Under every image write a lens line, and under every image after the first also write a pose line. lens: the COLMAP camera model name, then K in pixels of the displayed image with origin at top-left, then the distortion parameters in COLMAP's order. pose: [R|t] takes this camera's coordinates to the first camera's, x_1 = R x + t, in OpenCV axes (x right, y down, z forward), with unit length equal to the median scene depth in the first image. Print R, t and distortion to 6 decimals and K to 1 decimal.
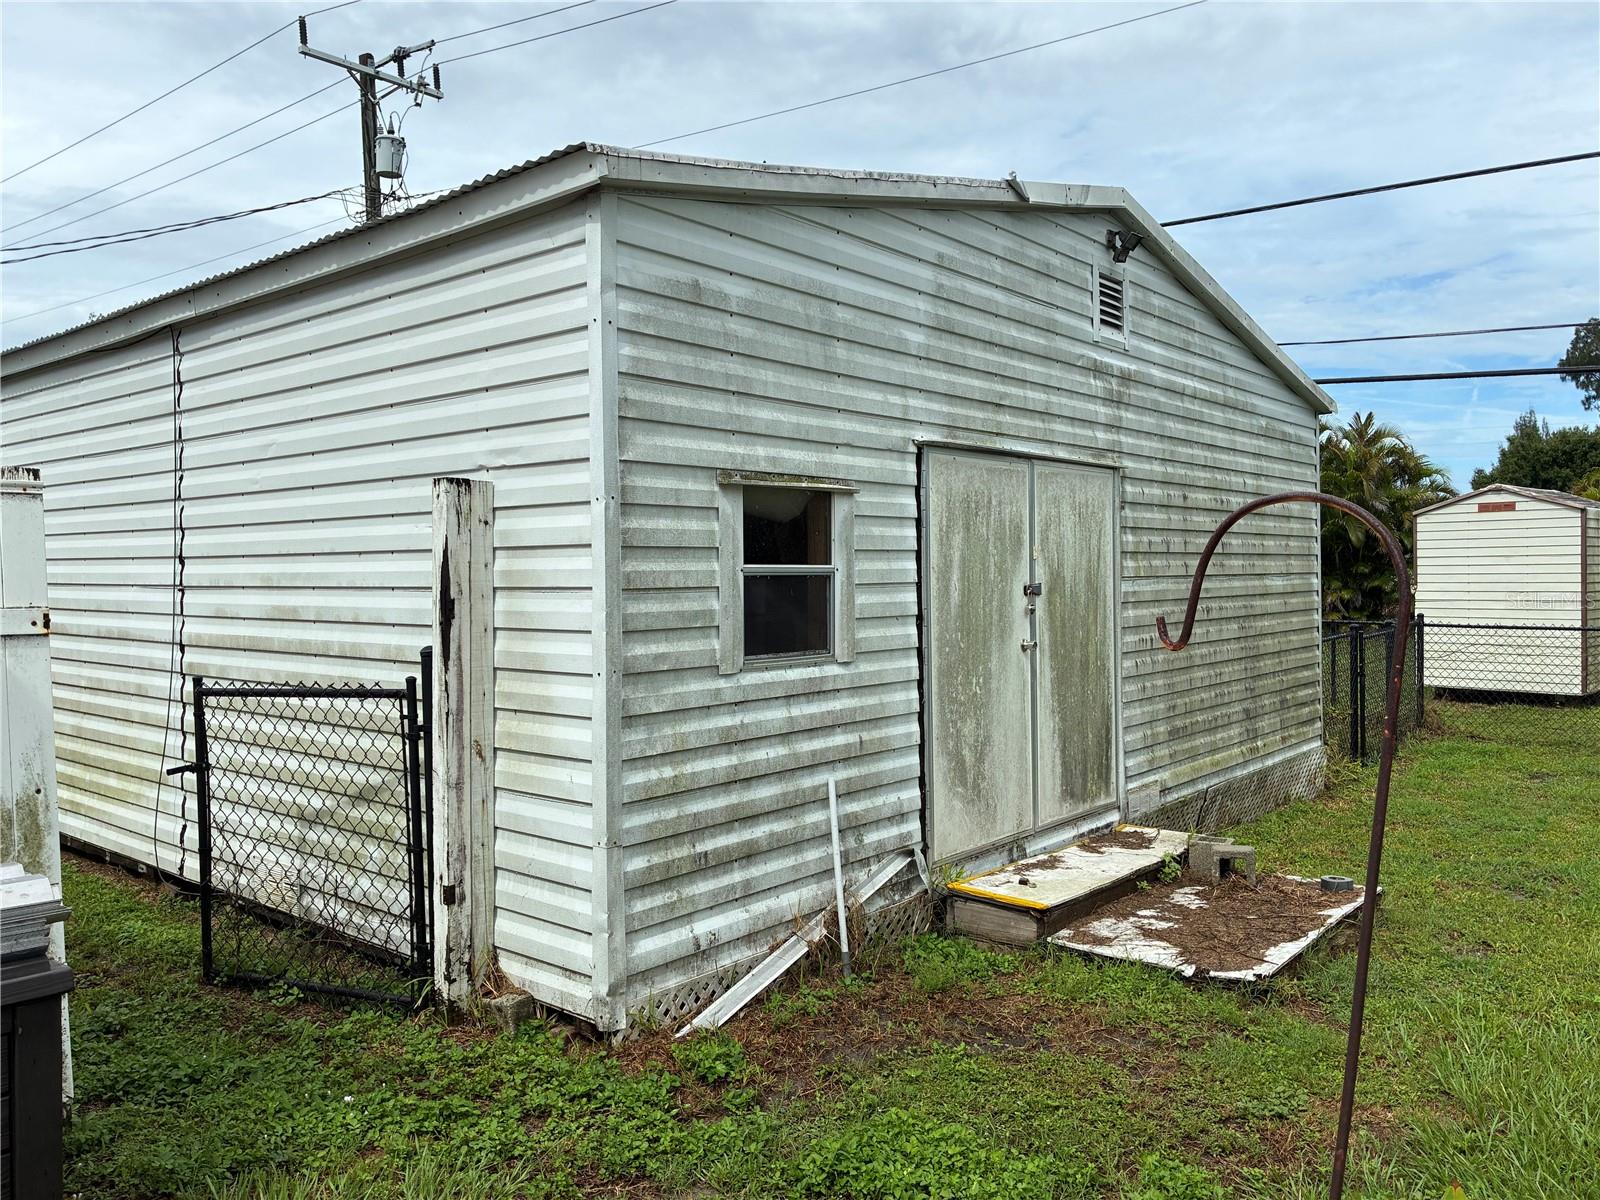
lens RADIAL K [[1217.1, 0, 800.6], [0, 1217.1, 602.3], [0, 0, 1]] dist [0.017991, -0.013772]
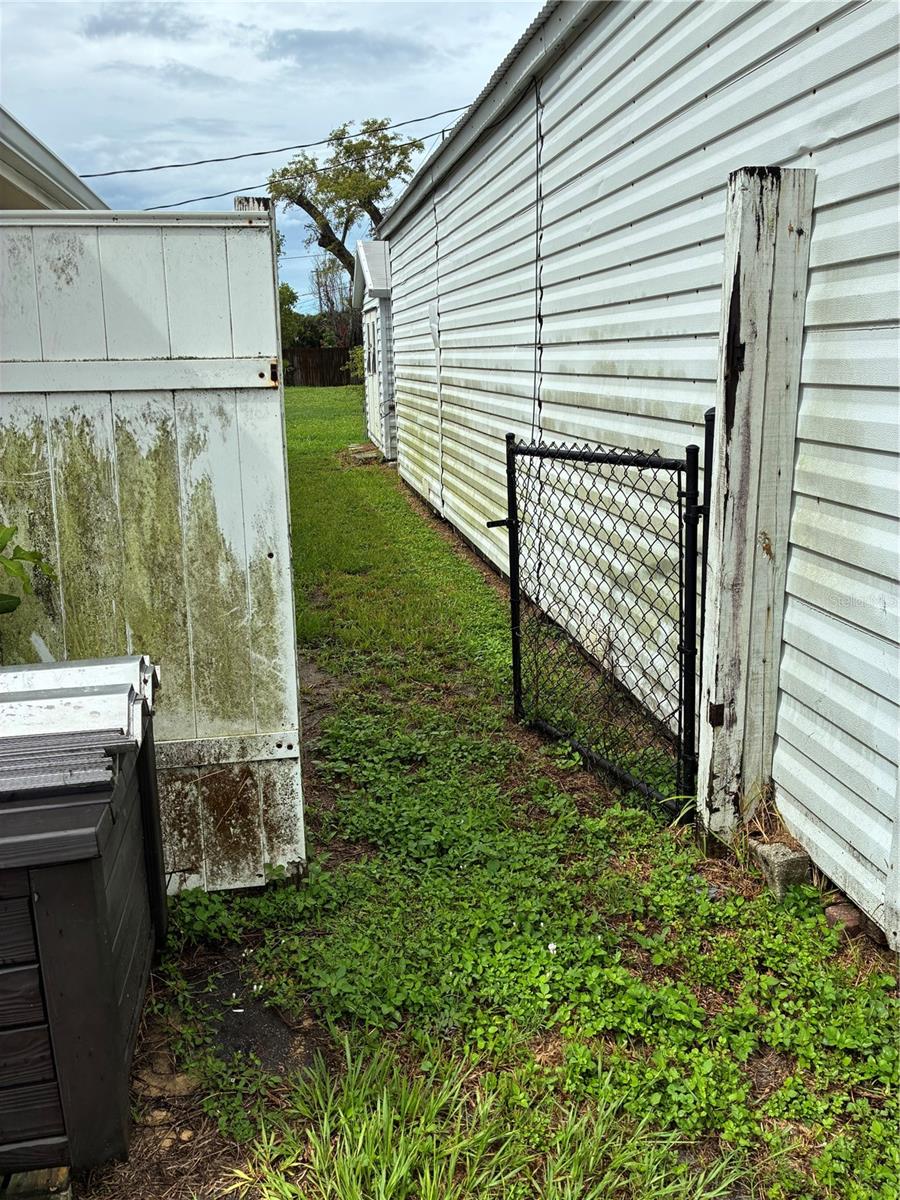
lens RADIAL K [[912.8, 0, 445.7], [0, 912.8, 584.6], [0, 0, 1]] dist [0.017991, -0.013772]
pose [[0.767923, 0.141656, -0.624683, -0.053712], [0.006735, 0.973400, 0.229012, 0.011117], [0.640507, -0.180071, 0.746542, 0.432603]]
